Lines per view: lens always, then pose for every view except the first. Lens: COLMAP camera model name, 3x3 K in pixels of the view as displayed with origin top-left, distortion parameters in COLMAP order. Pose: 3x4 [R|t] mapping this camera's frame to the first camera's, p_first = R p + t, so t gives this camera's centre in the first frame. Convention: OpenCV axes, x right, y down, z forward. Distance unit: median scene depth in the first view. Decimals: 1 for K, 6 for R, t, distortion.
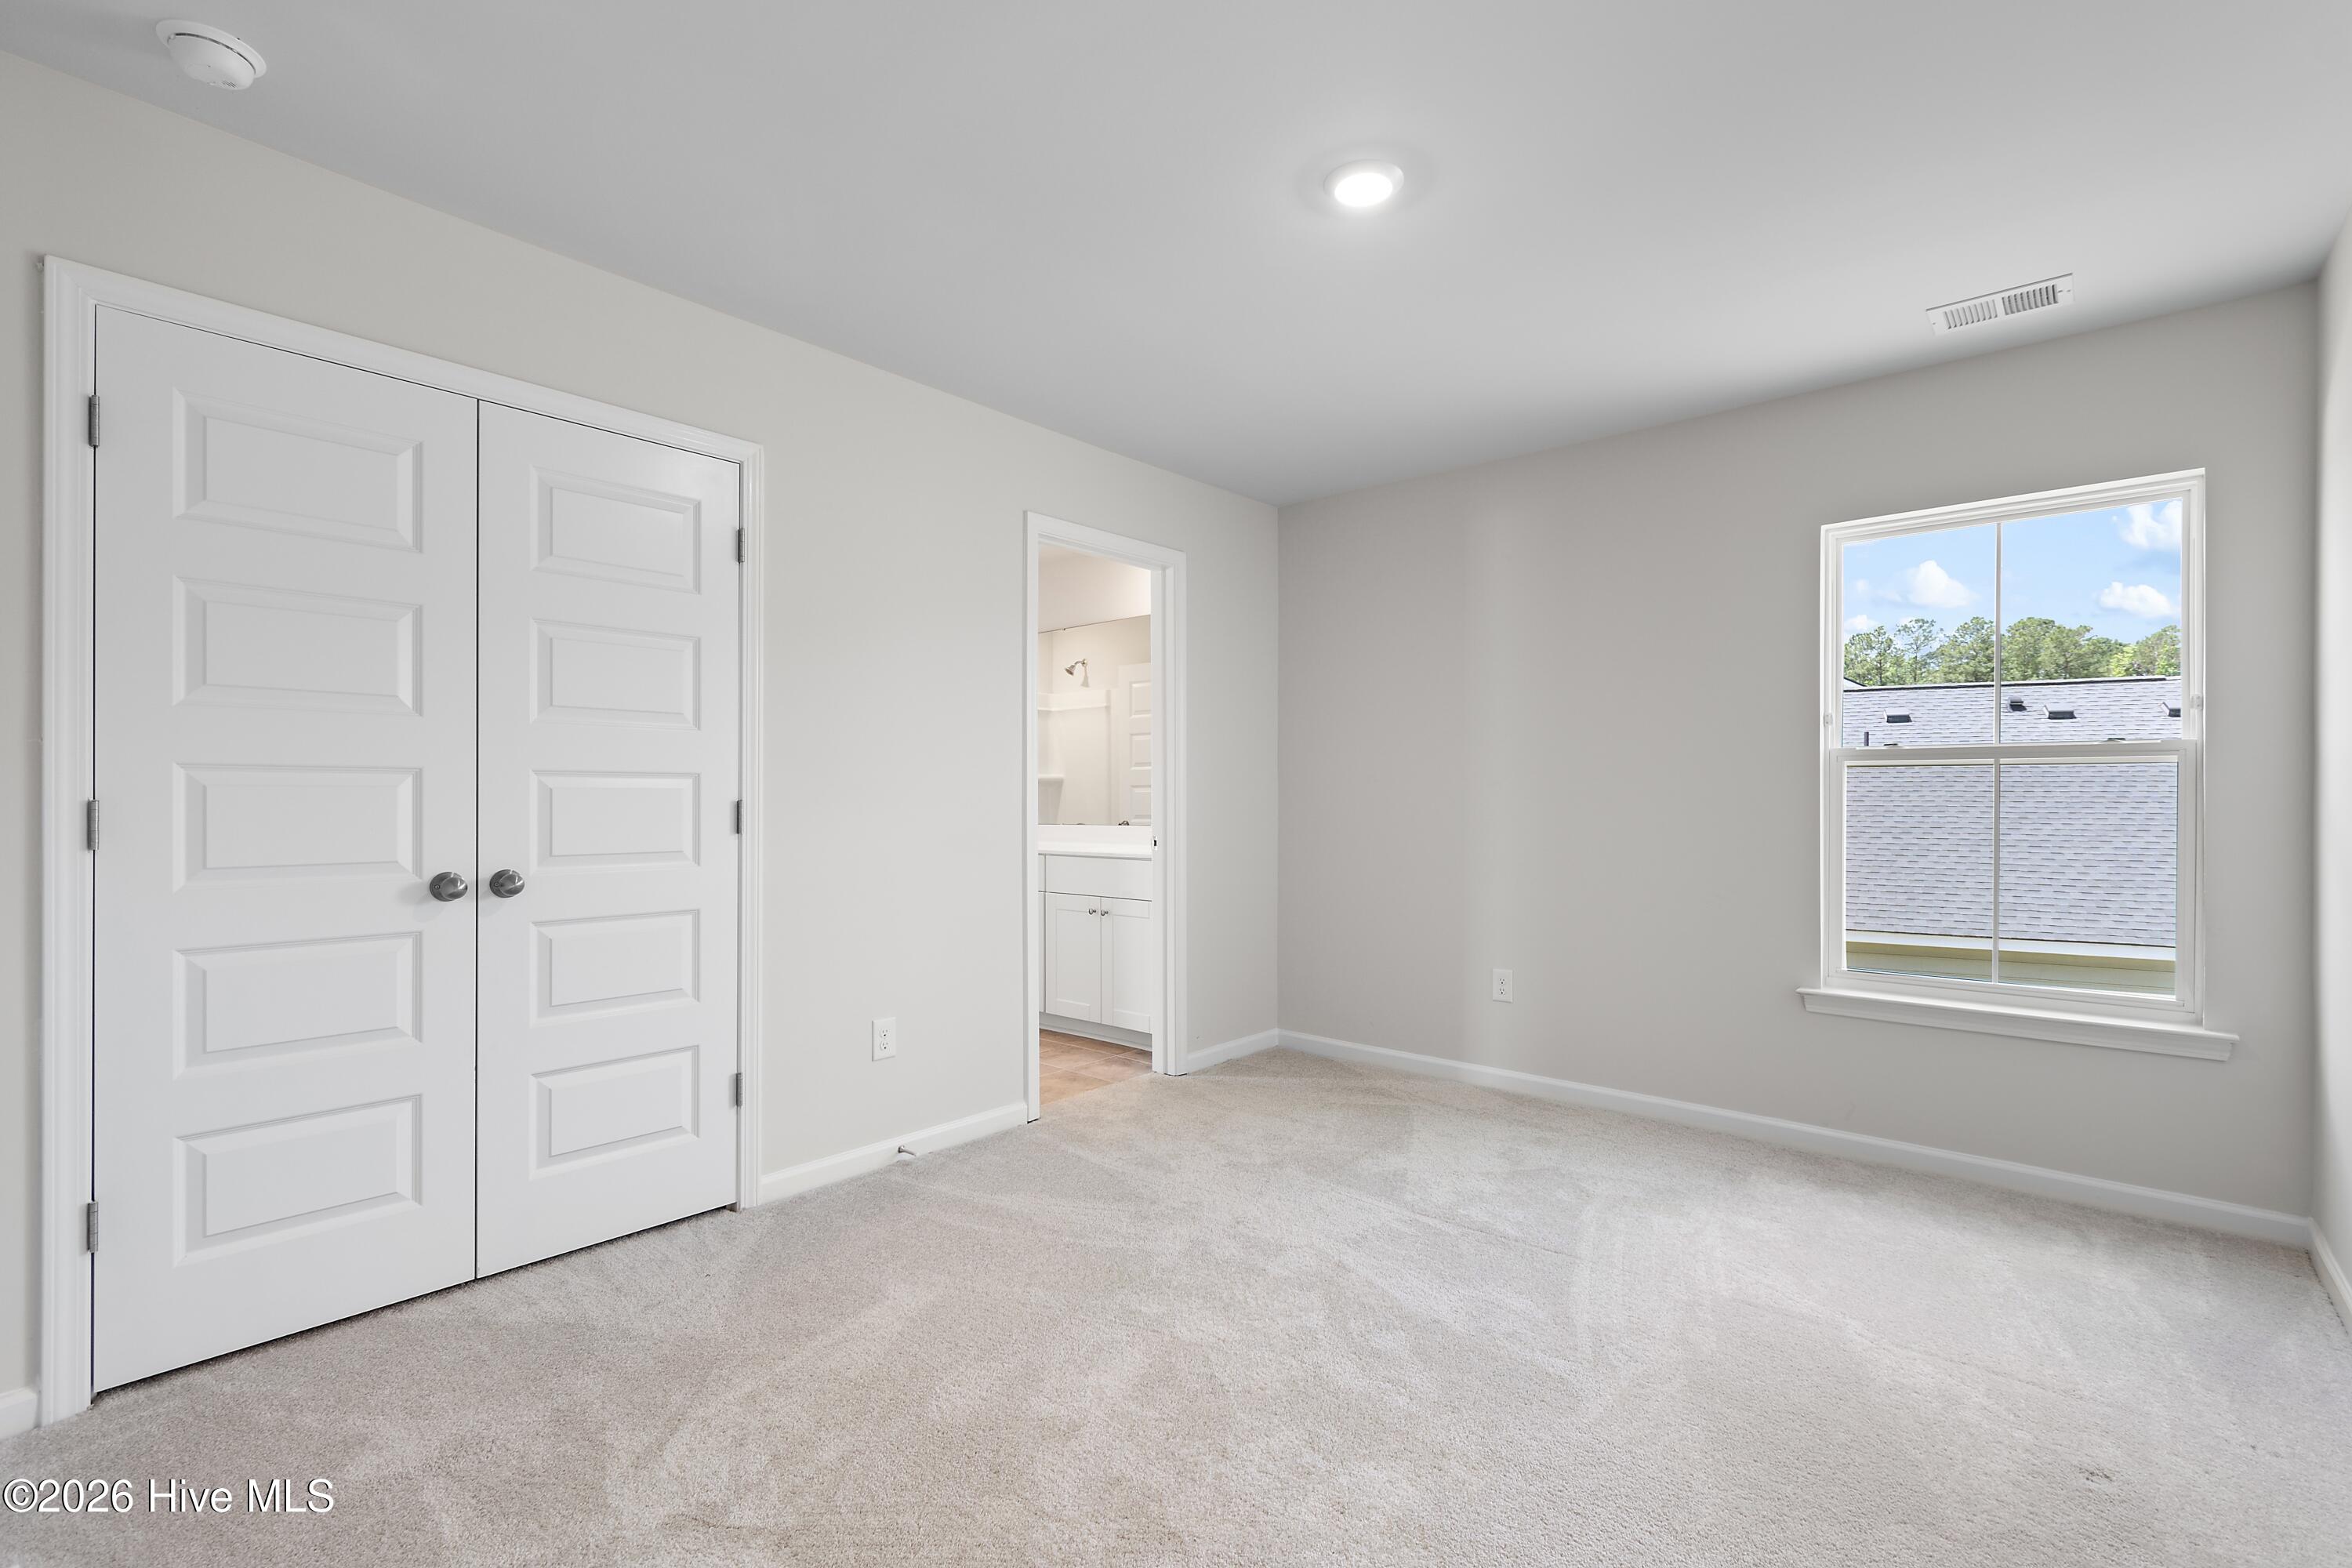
lens RADIAL K [[1043.1, 0, 1174.2], [0, 1043.1, 796.8], [0, 0, 1]] dist [0.004446, -0.001437]
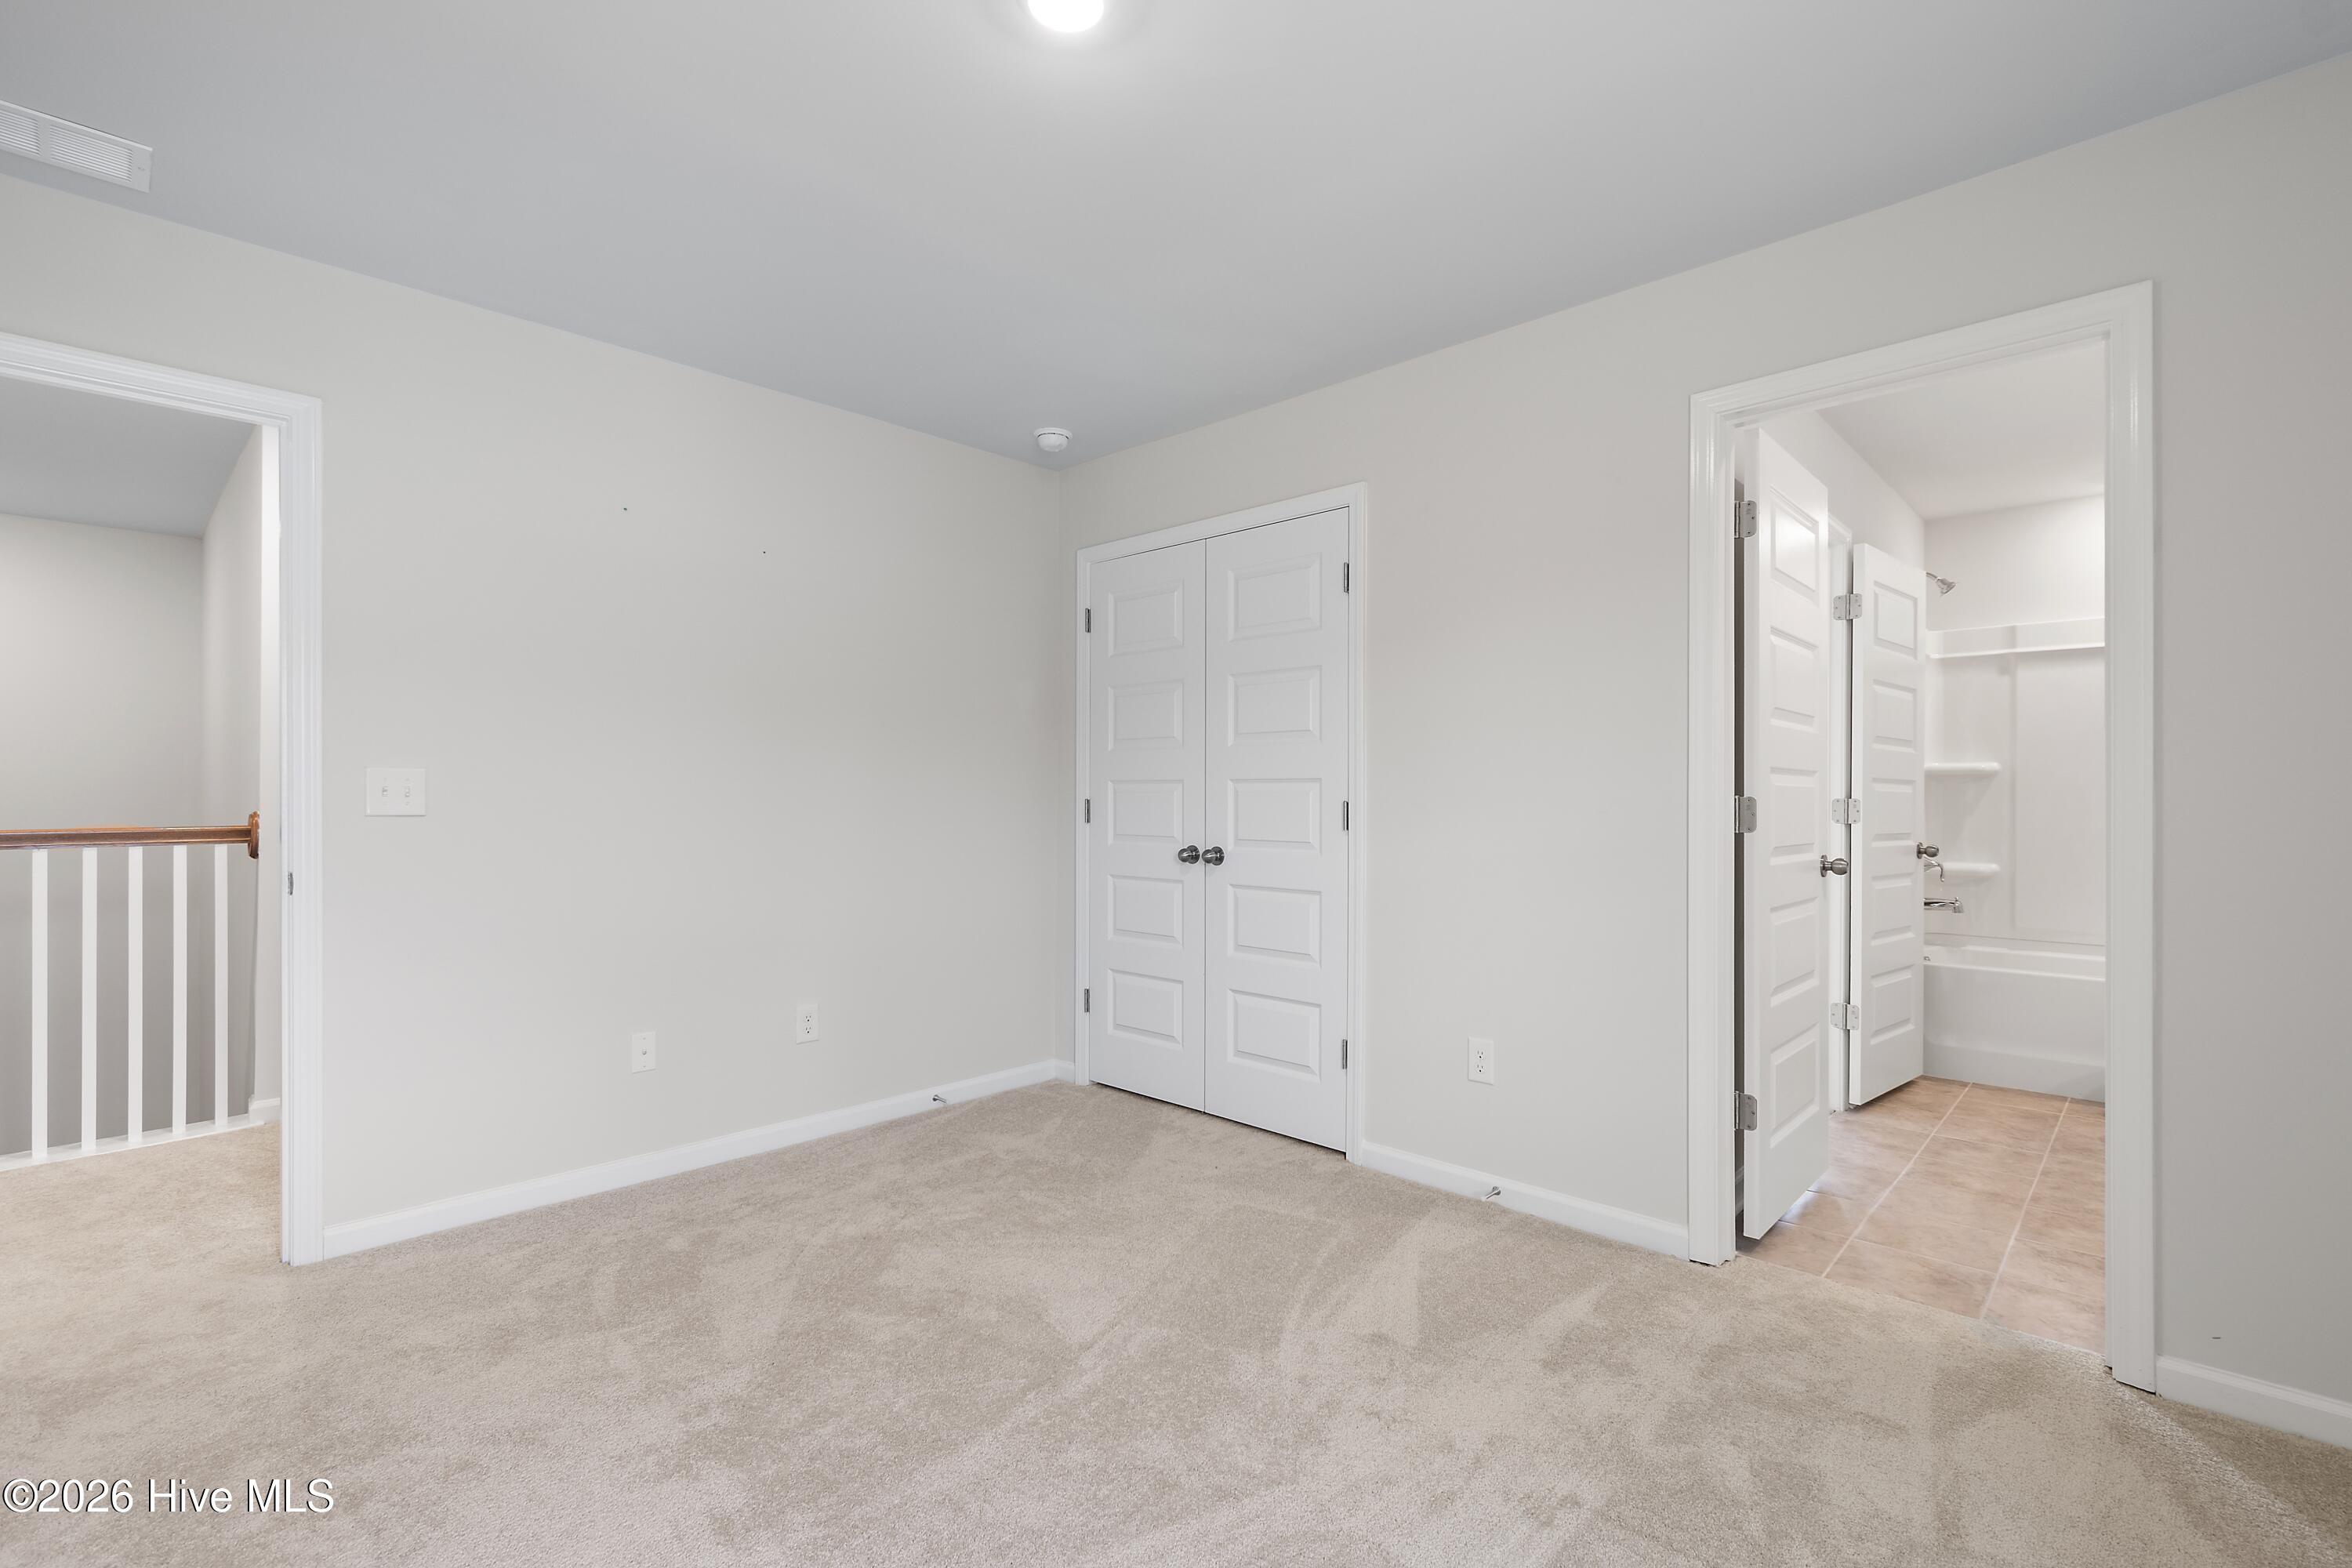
lens RADIAL K [[1043.1, 0, 1182.1], [0, 1043.1, 798.8], [0, 0, 1]] dist [0.004446, -0.001437]
pose [[-0.038408, -0.001567, -0.999261, 0.787396], [-0.004164, 0.999990, -0.001408, 0.003287], [0.999253, 0.004107, -0.038415, 0.929221]]
